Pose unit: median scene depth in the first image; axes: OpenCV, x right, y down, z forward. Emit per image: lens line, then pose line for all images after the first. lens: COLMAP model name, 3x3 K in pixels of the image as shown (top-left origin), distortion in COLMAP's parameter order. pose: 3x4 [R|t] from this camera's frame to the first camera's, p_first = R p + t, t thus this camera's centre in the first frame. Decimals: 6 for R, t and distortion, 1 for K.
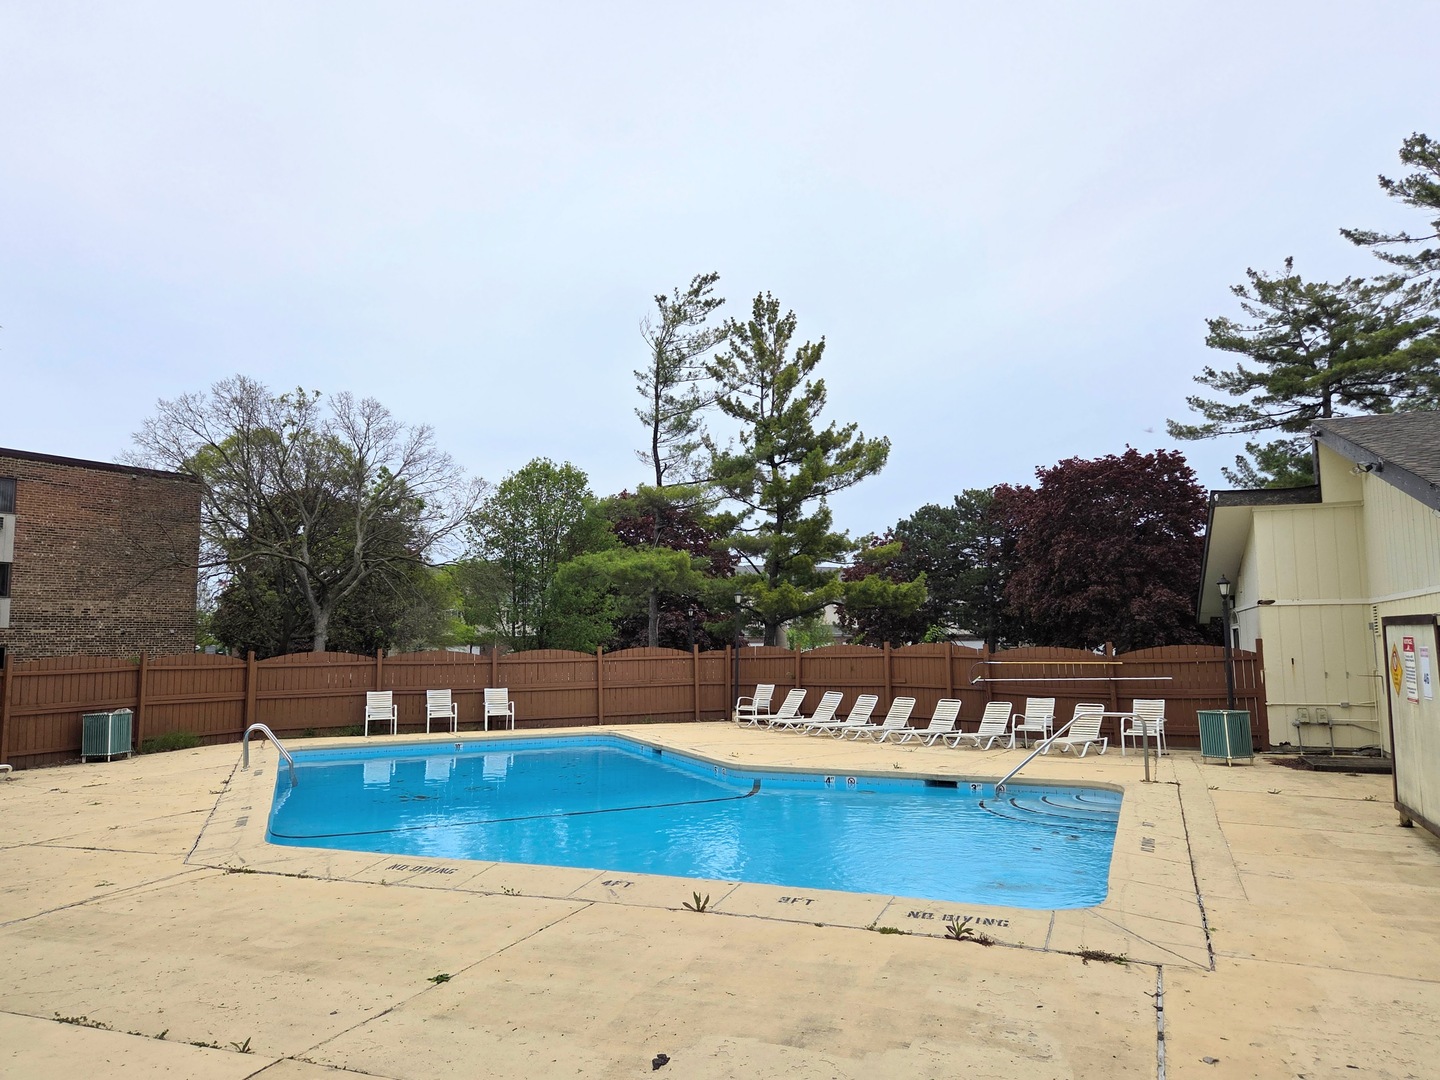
lens RADIAL K [[1004.9, 0, 720.5], [0, 1004.9, 535.3], [0, 0, 1]] dist [-0.004690, -0.007658]
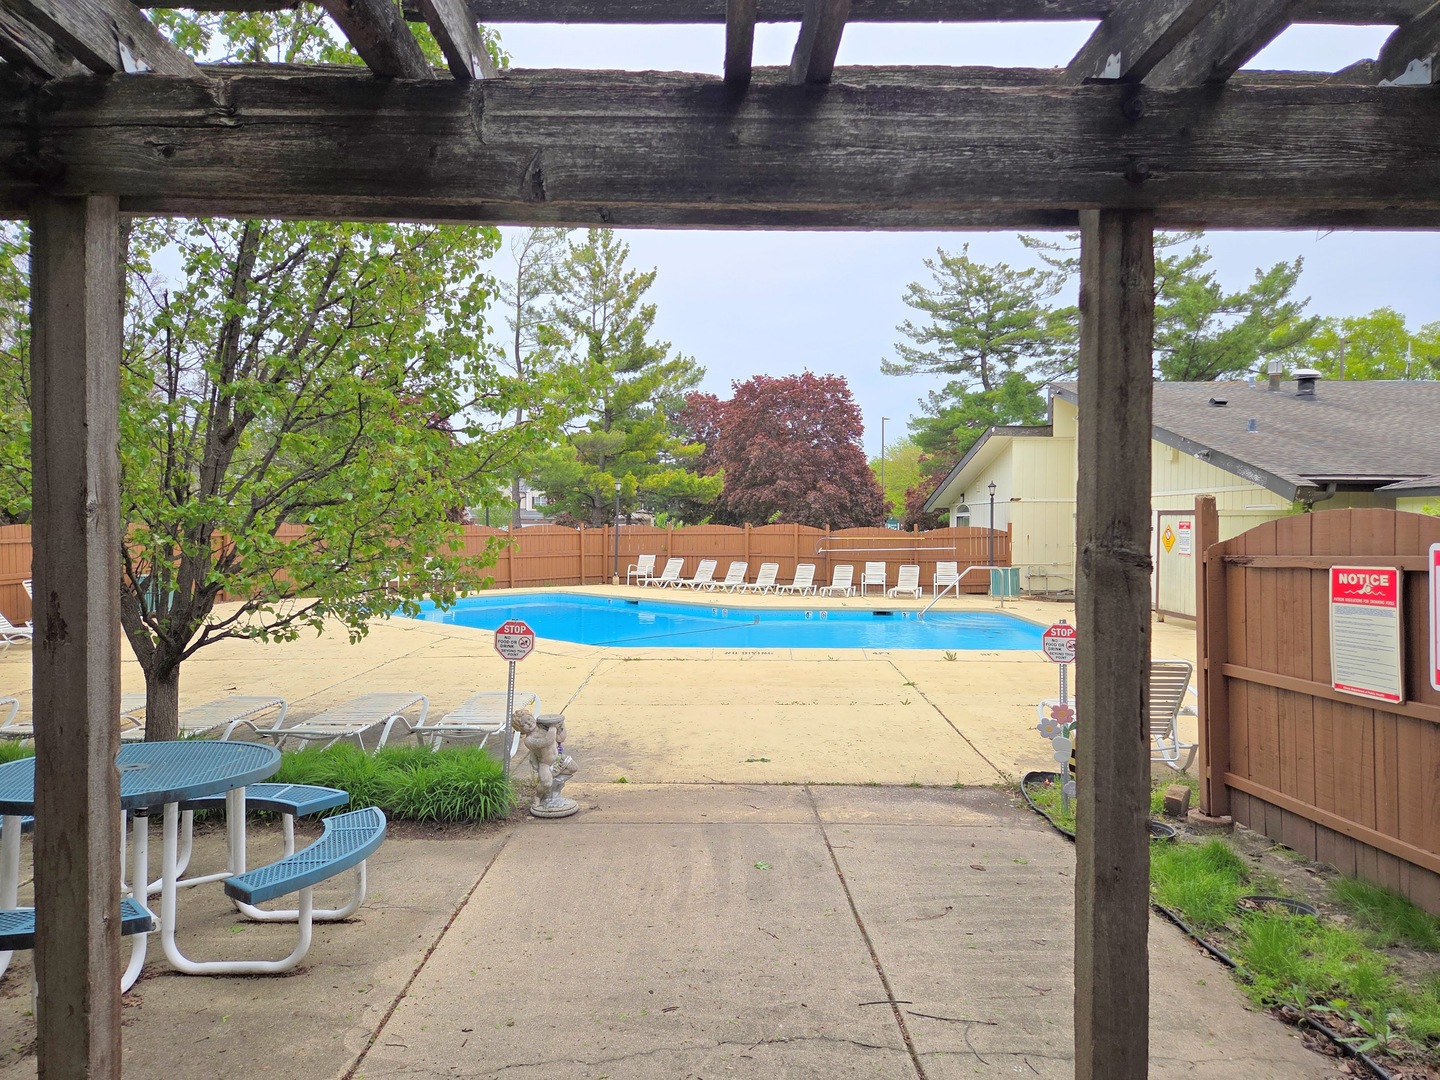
lens RADIAL K [[955.0, 0, 718.1], [0, 955.0, 542.4], [0, 0, 1]] dist [0.043103, 0.000465]
pose [[0.915712, 0.002504, 0.401827, -0.263401], [-0.052275, 0.992225, 0.112947, -0.005982], [-0.398420, -0.124432, 0.908723, -0.096409]]
